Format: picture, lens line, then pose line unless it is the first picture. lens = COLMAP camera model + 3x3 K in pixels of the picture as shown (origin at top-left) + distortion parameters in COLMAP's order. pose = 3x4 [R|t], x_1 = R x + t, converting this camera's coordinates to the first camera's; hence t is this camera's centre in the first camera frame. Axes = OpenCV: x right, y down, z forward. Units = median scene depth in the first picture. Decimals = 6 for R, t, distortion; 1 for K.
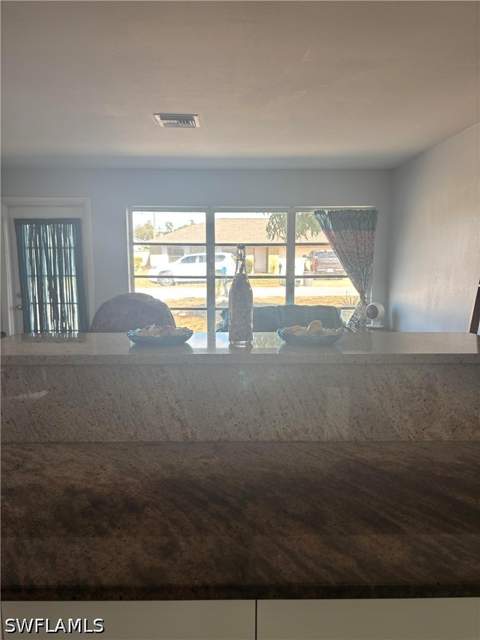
lens RADIAL K [[482.7, 0, 240.2], [0, 482.7, 322.0], [0, 0, 1]] dist [0.041497, -0.025266]
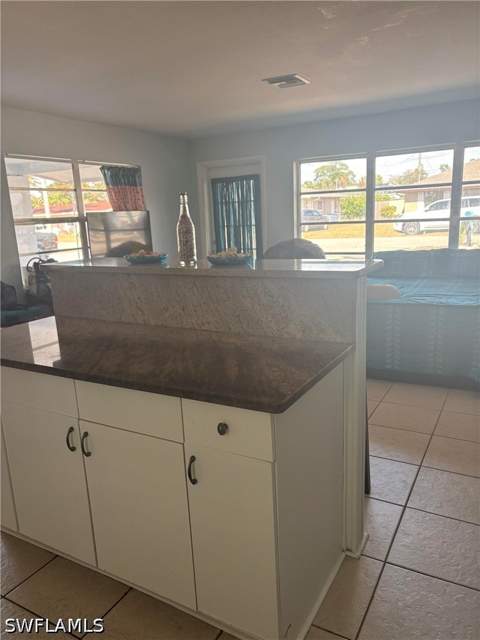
lens RADIAL K [[482.7, 0, 236.0], [0, 482.7, 319.7], [0, 0, 1]] dist [0.041497, -0.025266]
pose [[0.862280, 0.071898, -0.501303, 0.229498], [-0.024559, 0.994643, 0.100410, 0.016784], [0.505836, -0.074270, 0.859426, -0.047844]]
